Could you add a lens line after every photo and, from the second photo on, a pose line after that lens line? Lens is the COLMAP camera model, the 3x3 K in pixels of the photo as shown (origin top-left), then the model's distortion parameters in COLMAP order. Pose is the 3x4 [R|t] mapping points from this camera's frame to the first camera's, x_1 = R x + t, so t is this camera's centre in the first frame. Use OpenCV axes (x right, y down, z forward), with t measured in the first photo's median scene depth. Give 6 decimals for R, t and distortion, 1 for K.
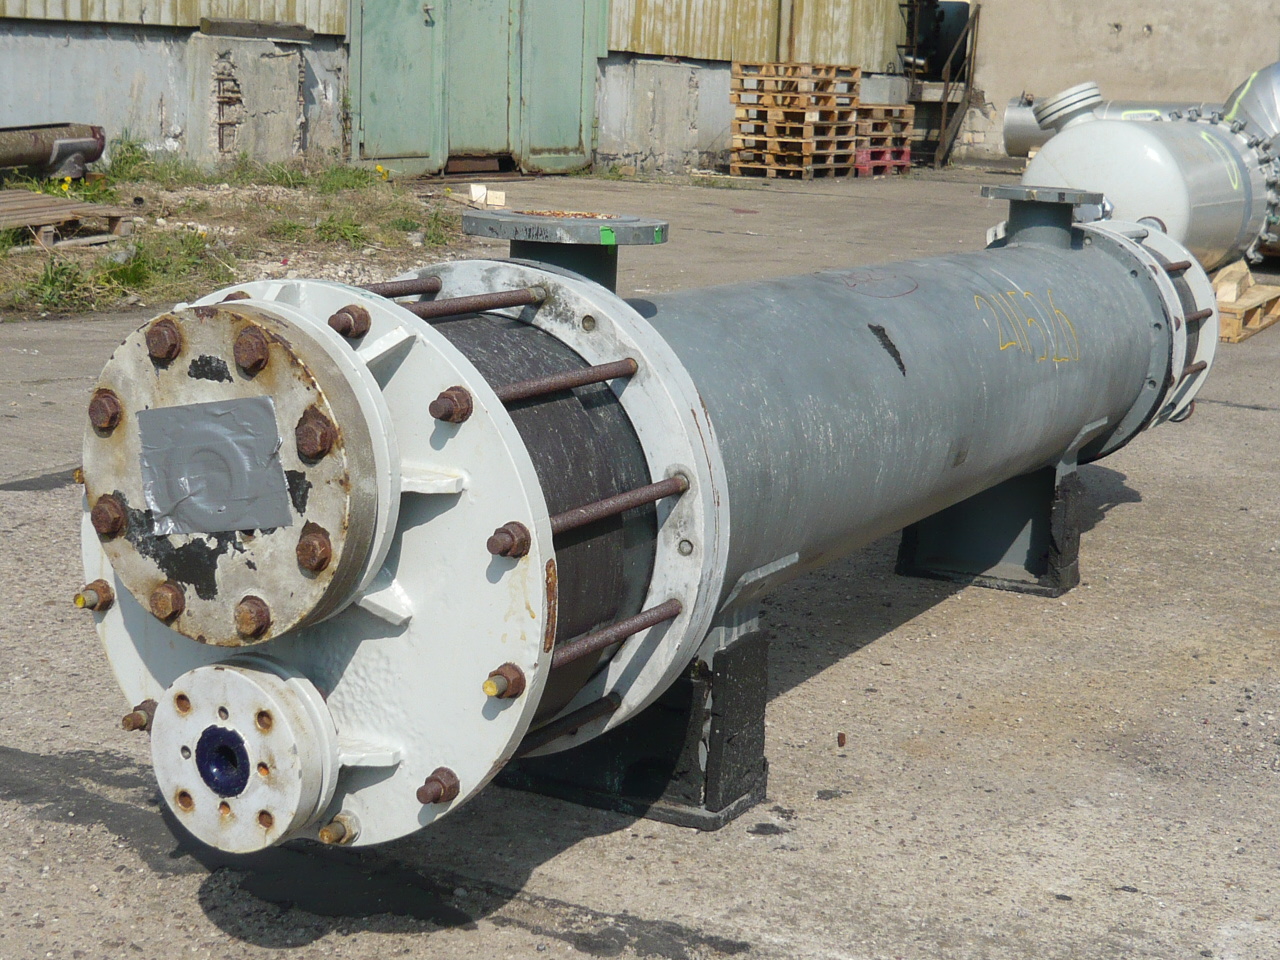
lens RADIAL K [[2051.5, 0, 640.0], [0, 2051.5, 480.0], [0, 0, 1]] dist [-0.130715, 0.120570]
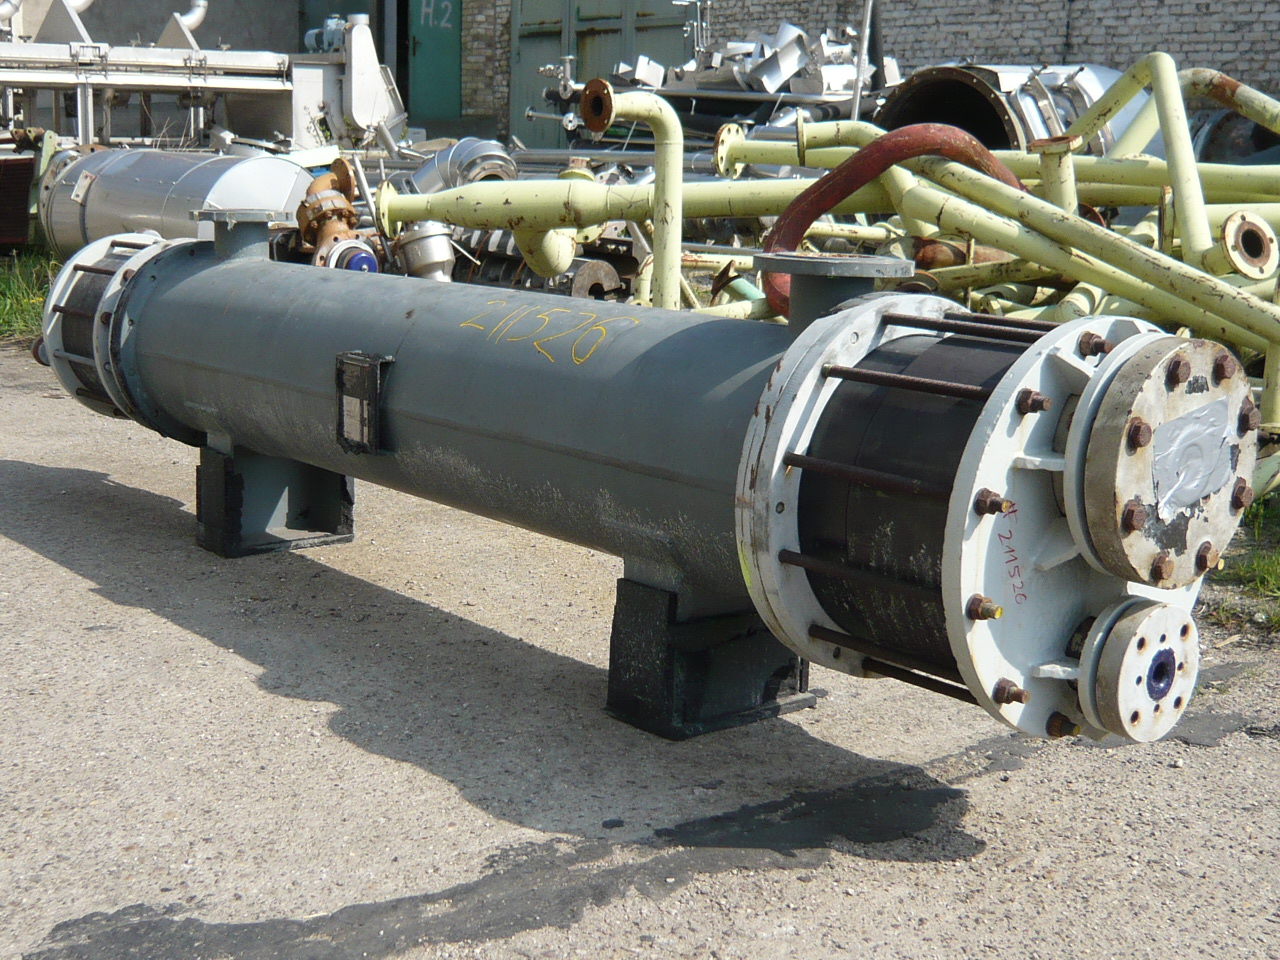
lens RADIAL K [[1735.6, 0, 640.0], [0, 1735.6, 480.0], [0, 0, 1]] dist [-0.082133, 0.004129]
pose [[0.378574, -0.196437, 0.904486, -1.328945], [0.155728, 0.976806, 0.146963, -0.207613], [-0.912376, 0.085218, 0.400384, 0.837388]]
